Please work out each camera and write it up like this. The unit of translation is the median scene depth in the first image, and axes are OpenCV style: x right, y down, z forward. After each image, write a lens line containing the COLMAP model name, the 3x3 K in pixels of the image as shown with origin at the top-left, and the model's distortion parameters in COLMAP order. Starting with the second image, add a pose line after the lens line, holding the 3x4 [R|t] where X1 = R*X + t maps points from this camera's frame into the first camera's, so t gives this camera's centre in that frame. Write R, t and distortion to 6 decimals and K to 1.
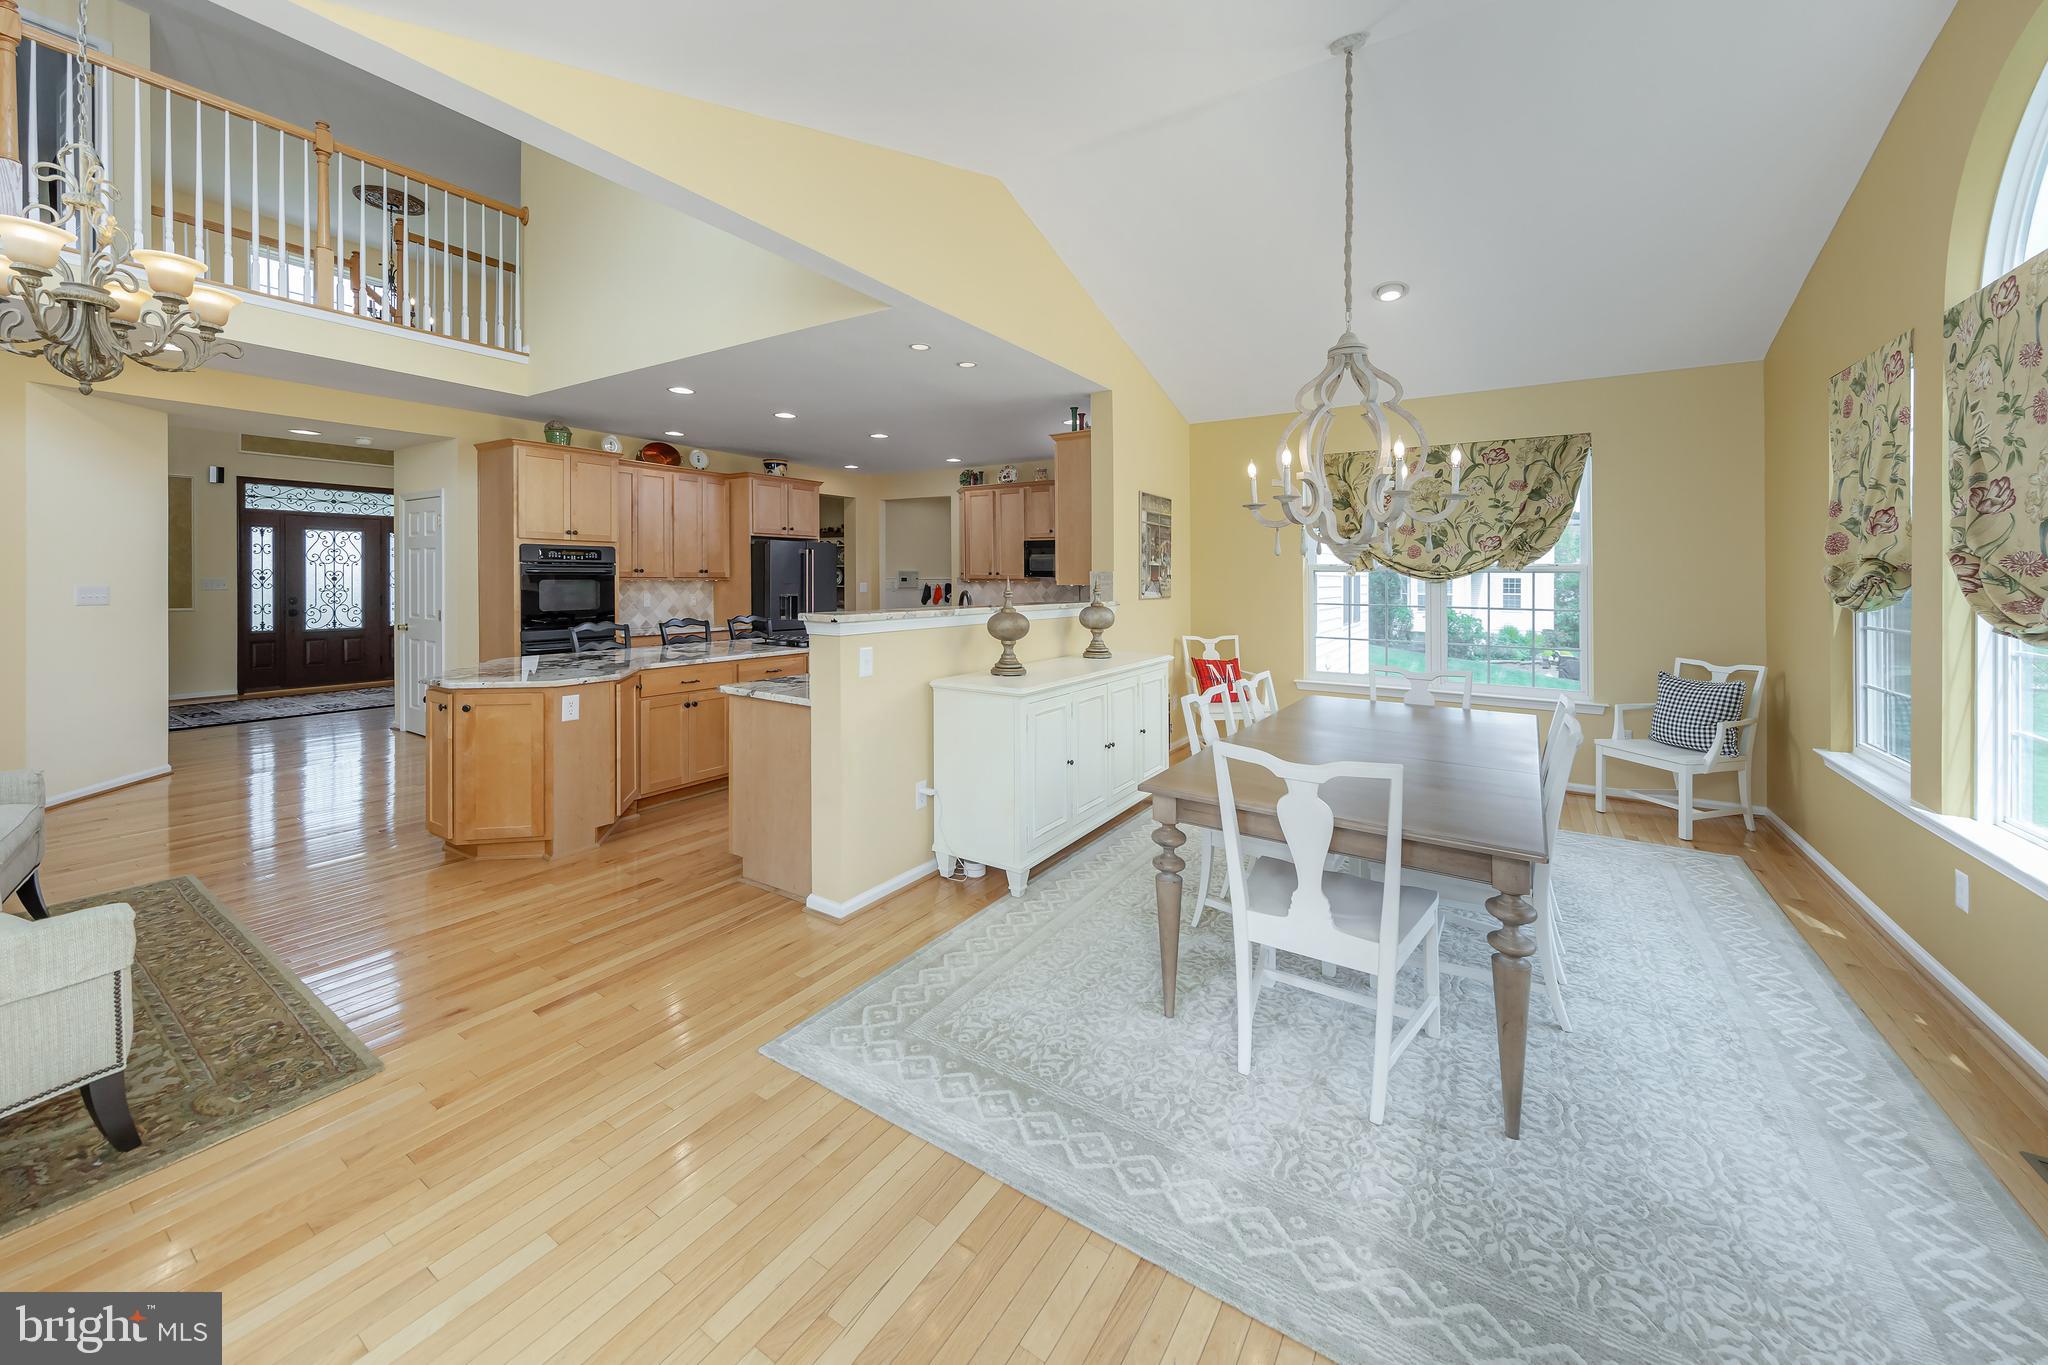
lens RADIAL K [[775.0, 0, 1011.9], [0, 775.0, 588.4], [0, 0, 1]] dist [-0.000104, -0.000055]
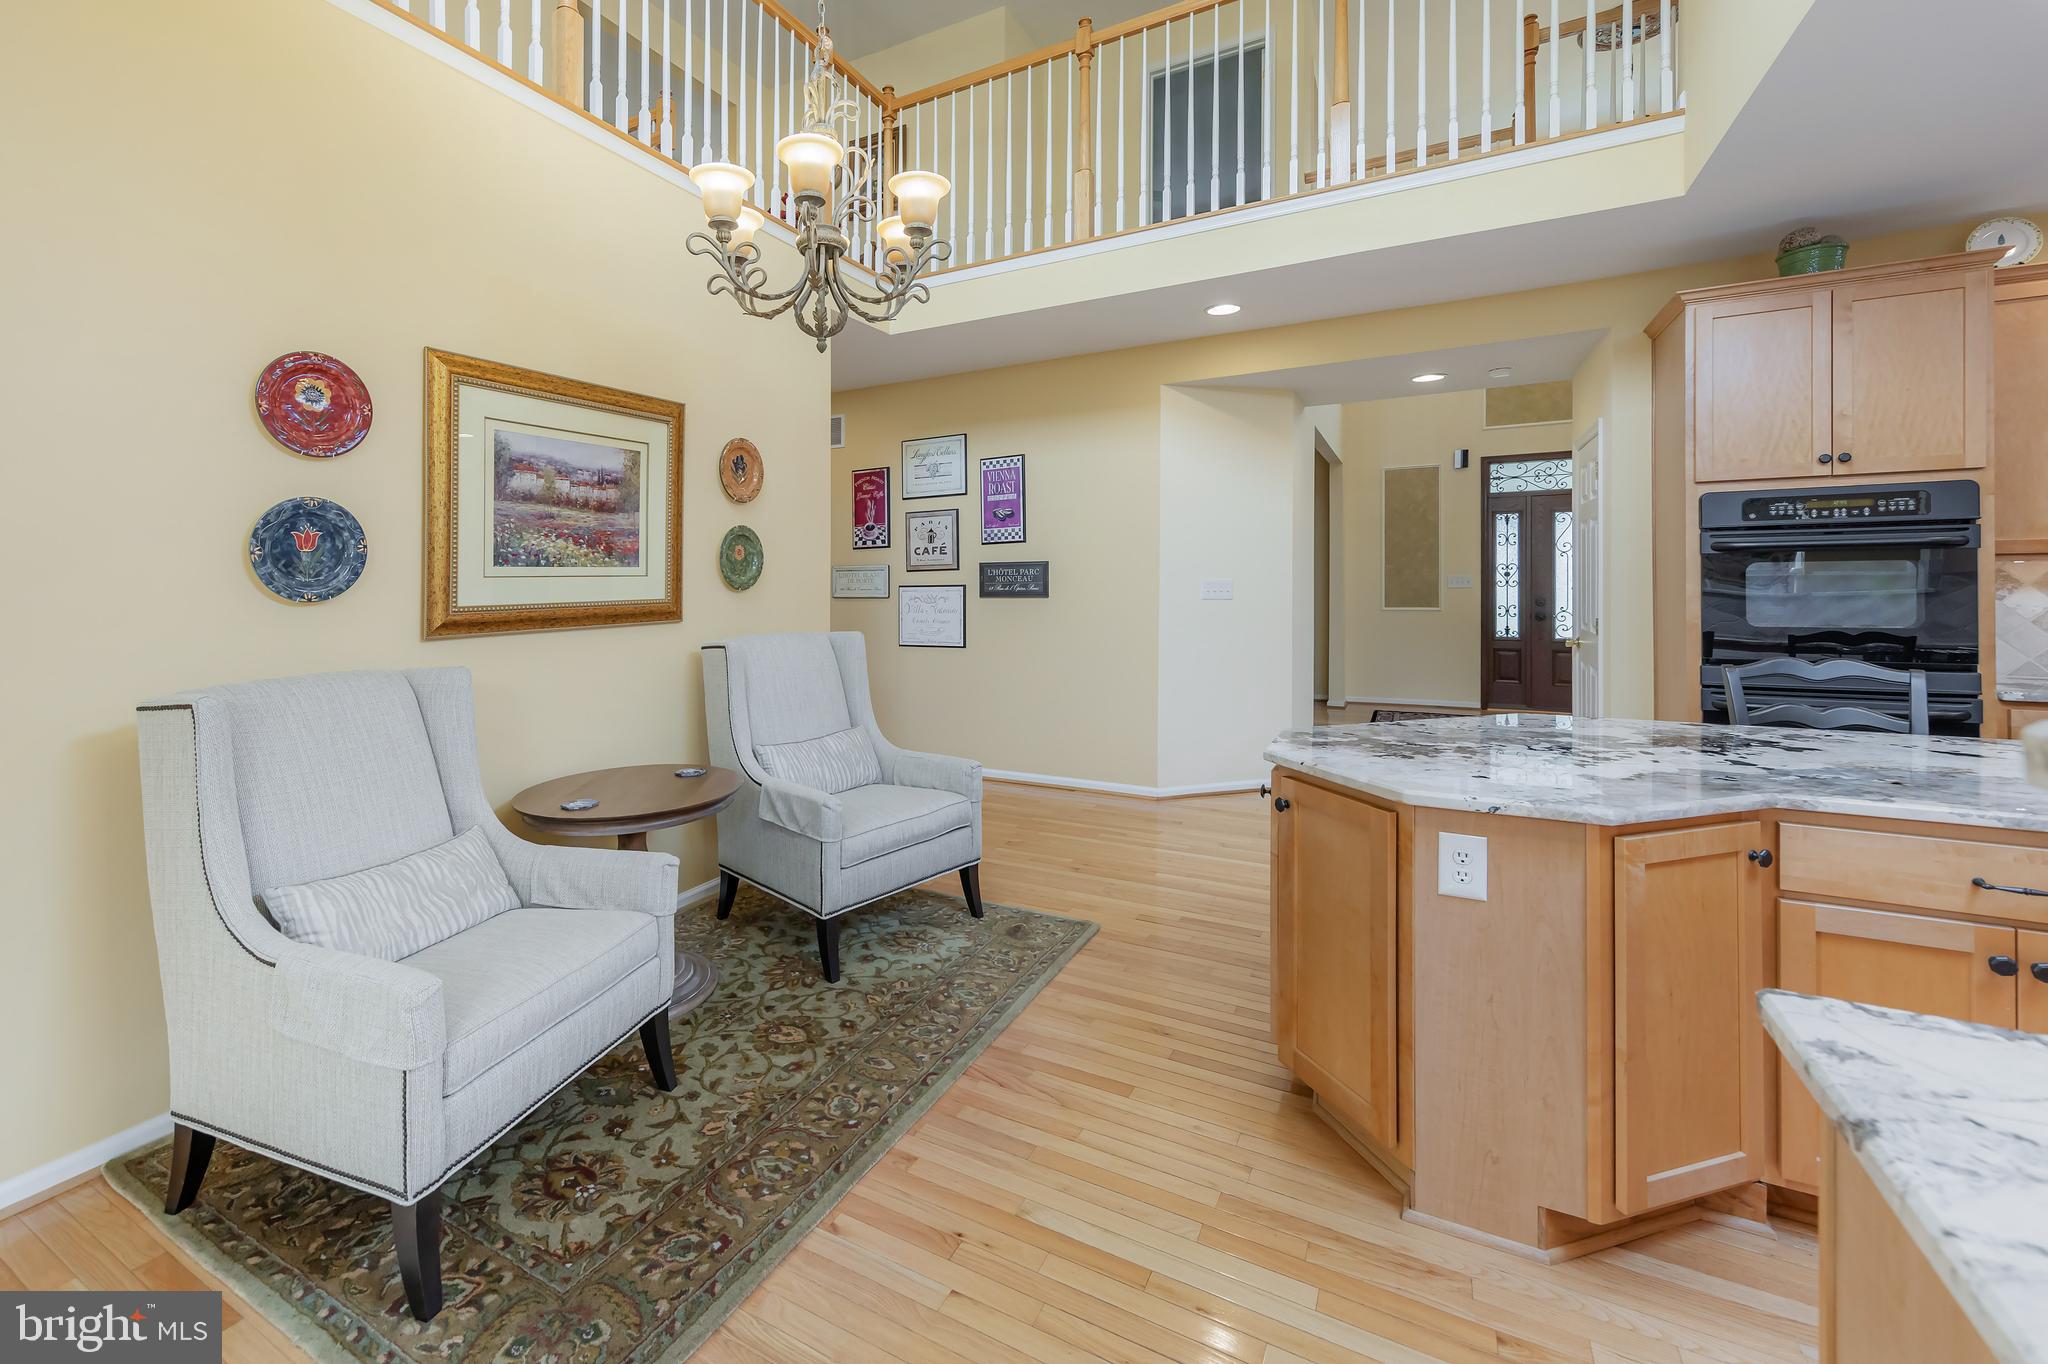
lens RADIAL K [[866.9, 0, 922.7], [0, 866.9, 578.6], [0, 0, 1]] dist [0.002937, 0.000430]
pose [[0.055278, -0.010929, -0.998411, -0.066272], [-0.005112, 0.999924, -0.011228, 0.006023], [0.998458, 0.005724, 0.055218, 0.343444]]
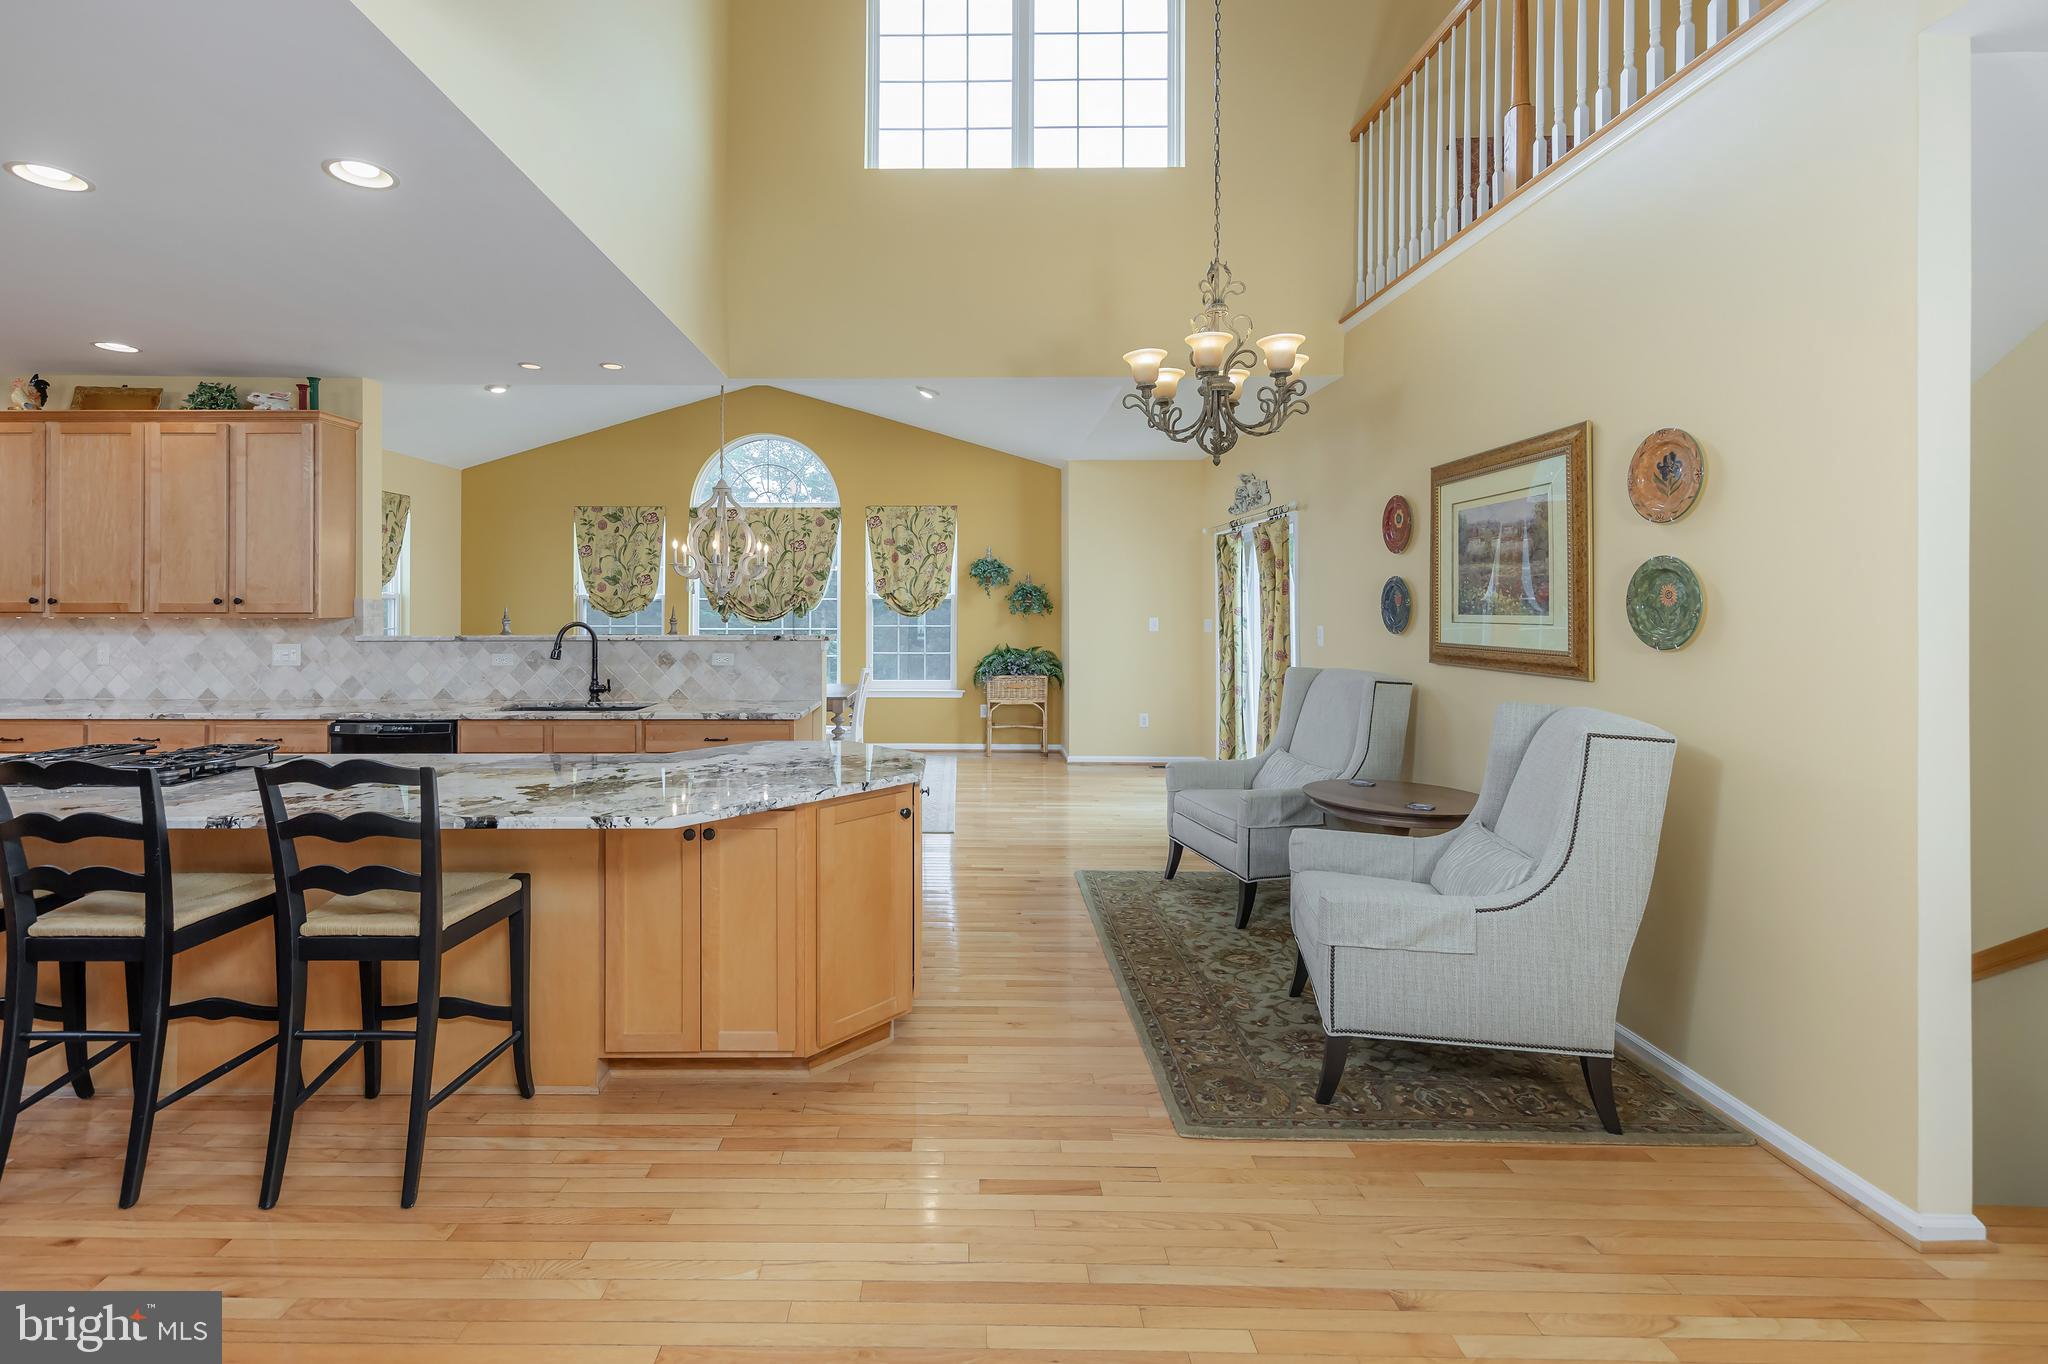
lens RADIAL K [[898.8, 0, 952.3], [0, 898.8, 603.0], [0, 0, 1]] dist [0.004696, 0.000203]
pose [[-0.545503, -0.005913, 0.838088, -0.693179], [0.008976, 0.999877, 0.012897, -0.016949], [-0.838061, 0.014558, -0.545383, 0.681972]]
